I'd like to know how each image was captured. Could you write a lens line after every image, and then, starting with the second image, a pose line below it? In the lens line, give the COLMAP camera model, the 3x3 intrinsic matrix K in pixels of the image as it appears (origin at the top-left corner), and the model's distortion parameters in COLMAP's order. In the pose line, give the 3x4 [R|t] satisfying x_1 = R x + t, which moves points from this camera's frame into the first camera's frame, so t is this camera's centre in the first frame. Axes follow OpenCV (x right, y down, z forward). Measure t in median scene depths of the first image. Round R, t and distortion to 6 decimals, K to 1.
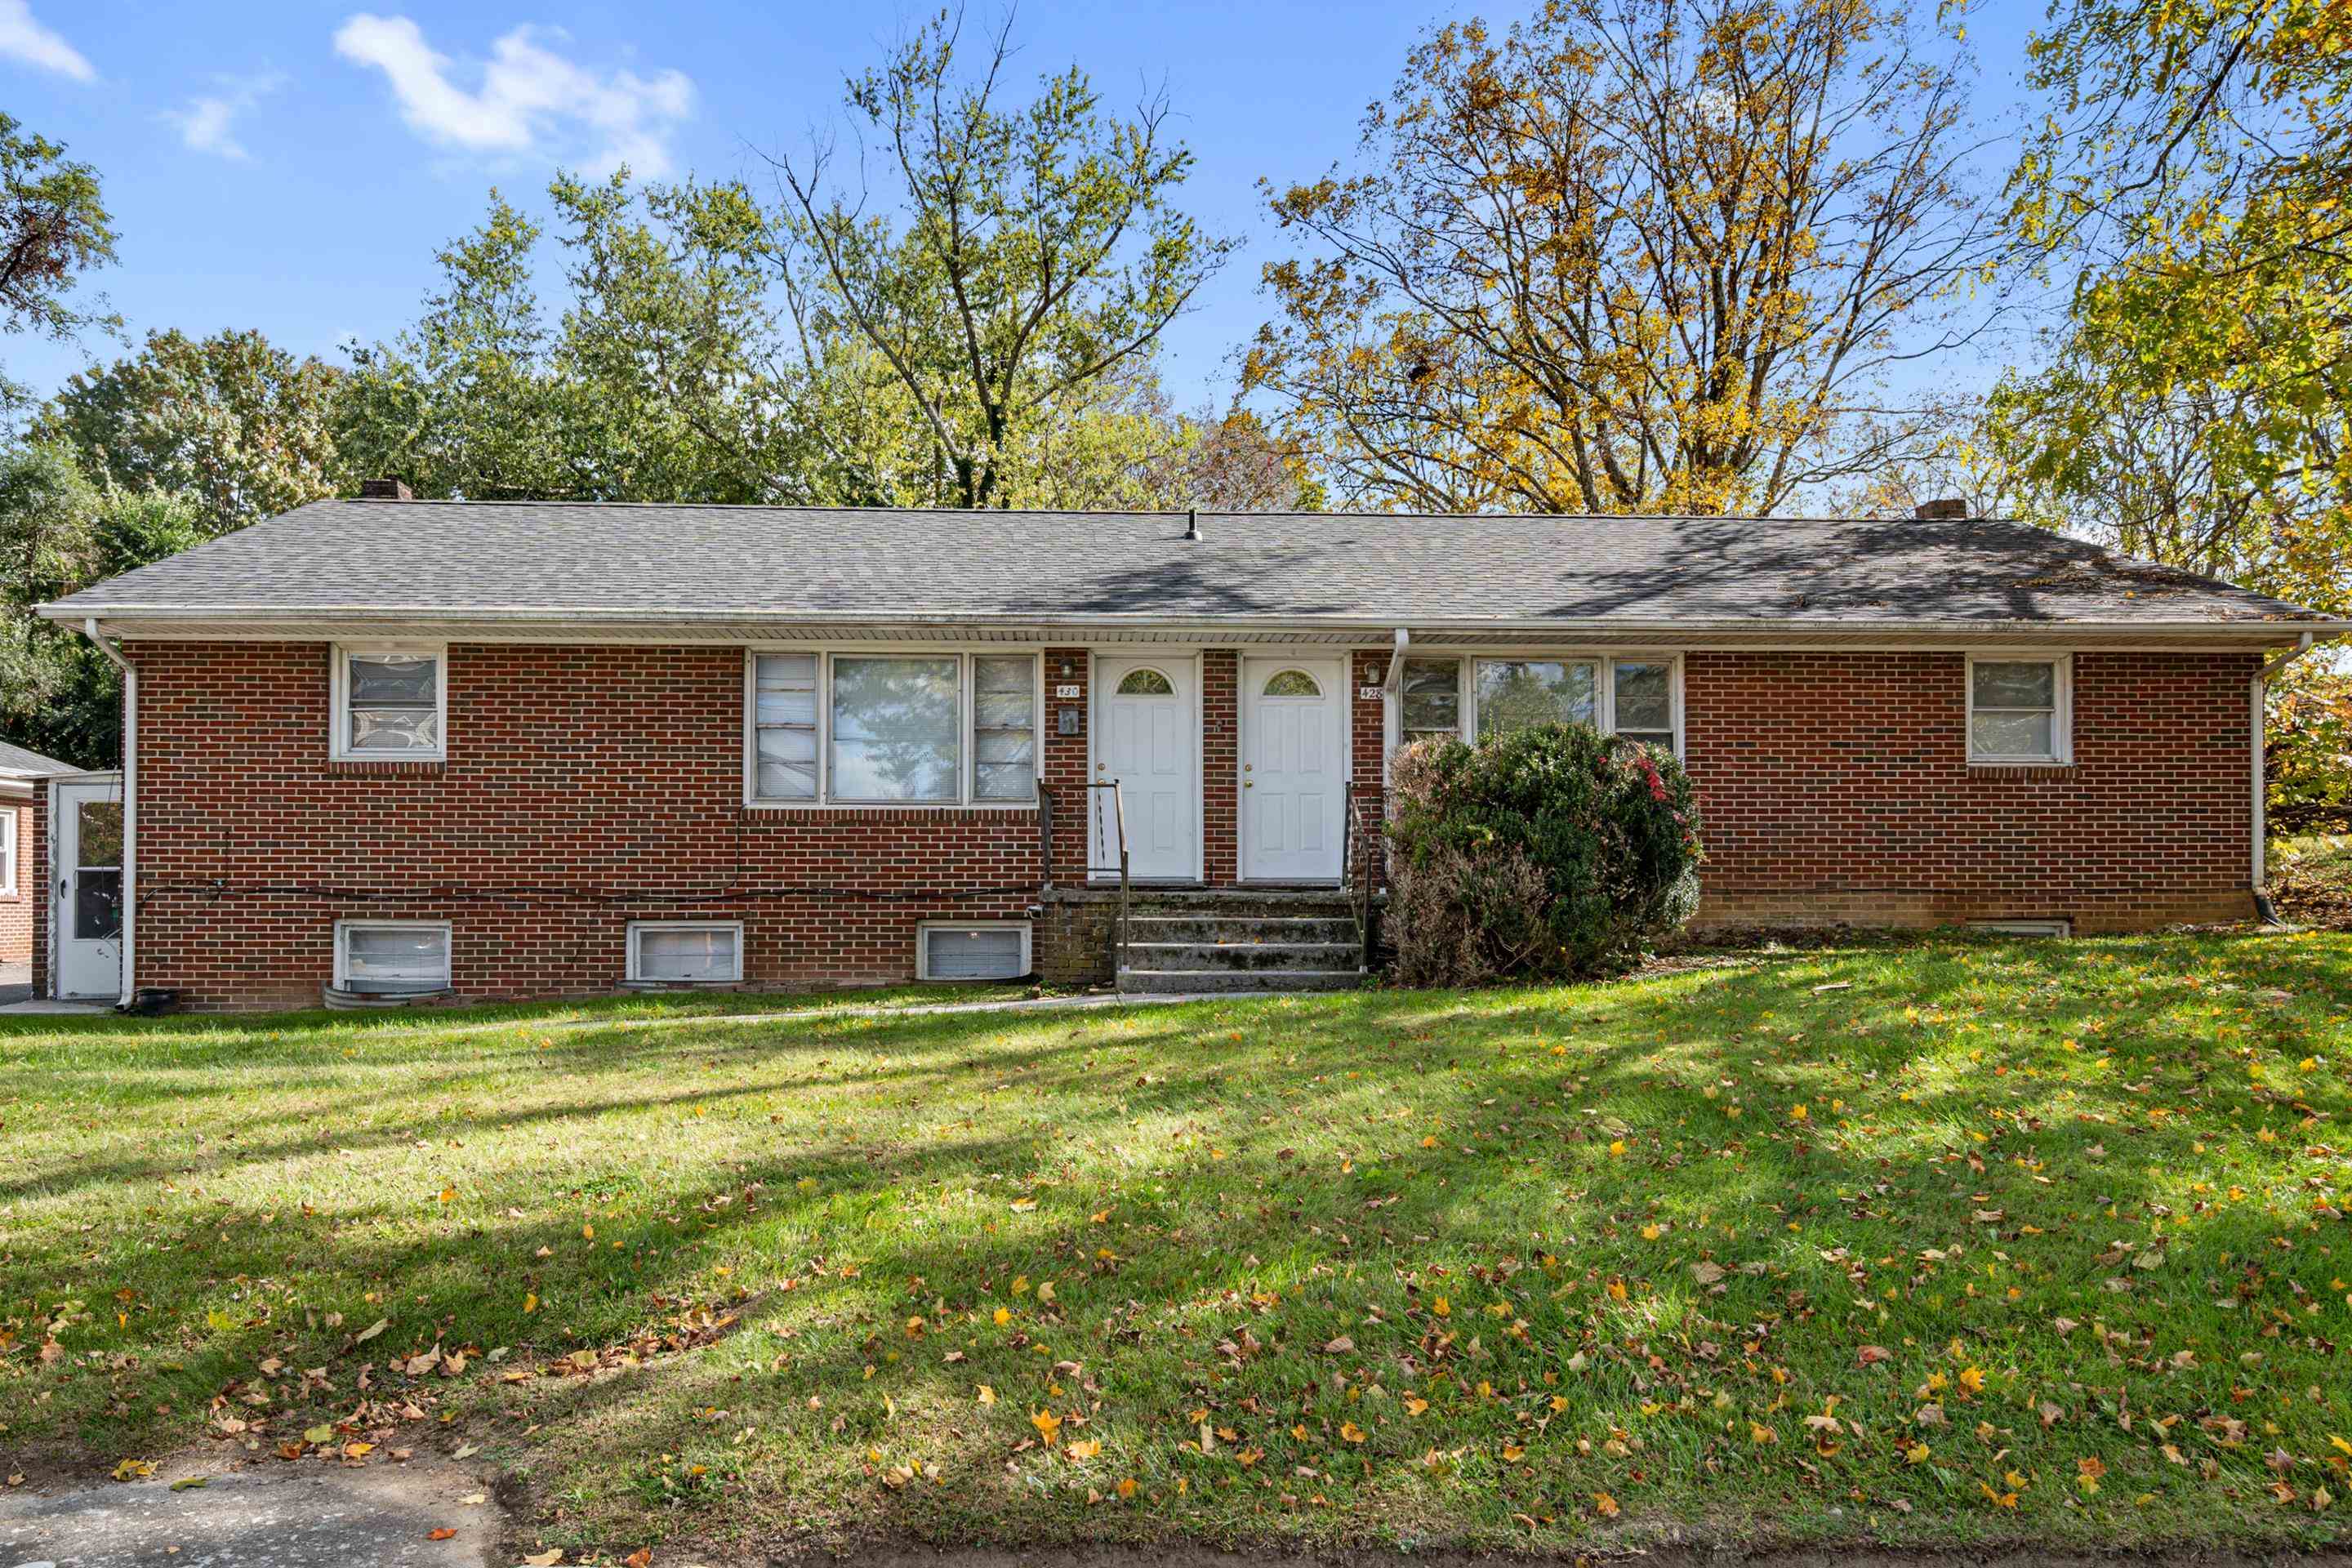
lens RADIAL K [[1555.1, 0, 1166.7], [0, 1555.1, 777.9], [0, 0, 1]] dist [0.000953, -0.001673]
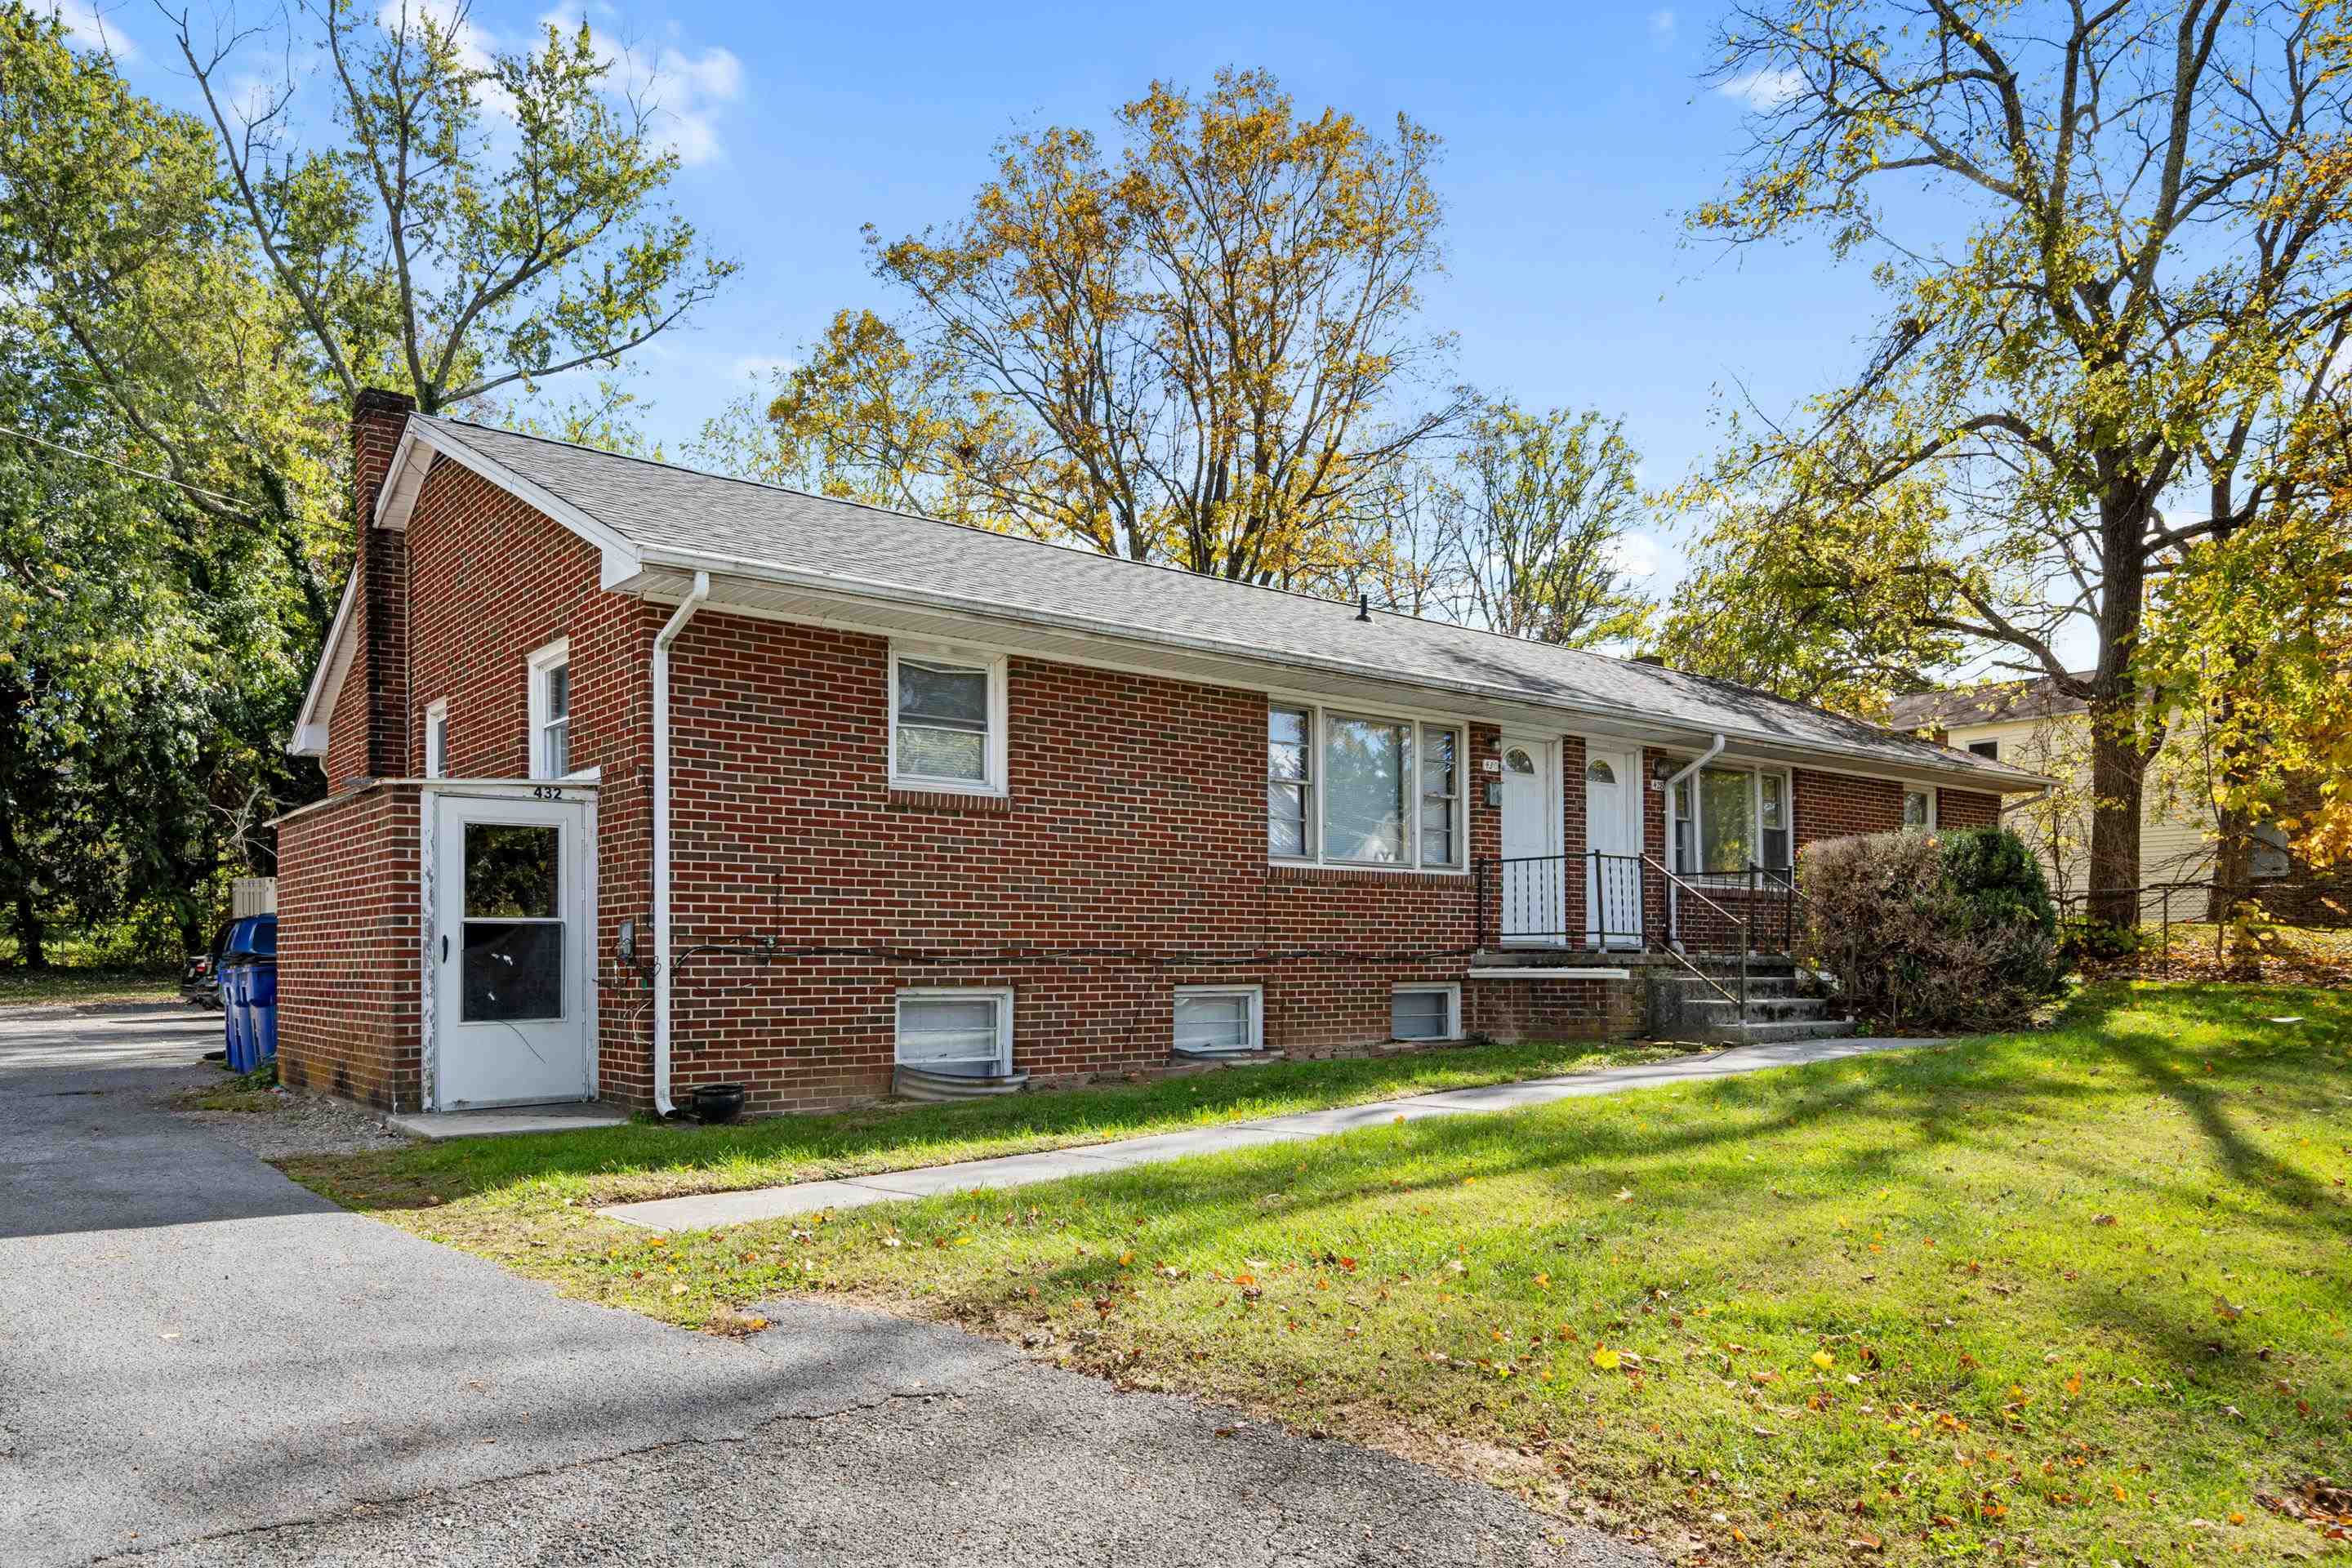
lens RADIAL K [[1555.1, 0, 1166.2], [0, 1555.1, 785.6], [0, 0, 1]] dist [0.000953, -0.001673]
pose [[0.813822, 0.064598, 0.577512, -0.867229], [-0.043163, 0.997777, -0.050783, 0.021871], [-0.579508, 0.016401, 0.814801, 0.267023]]
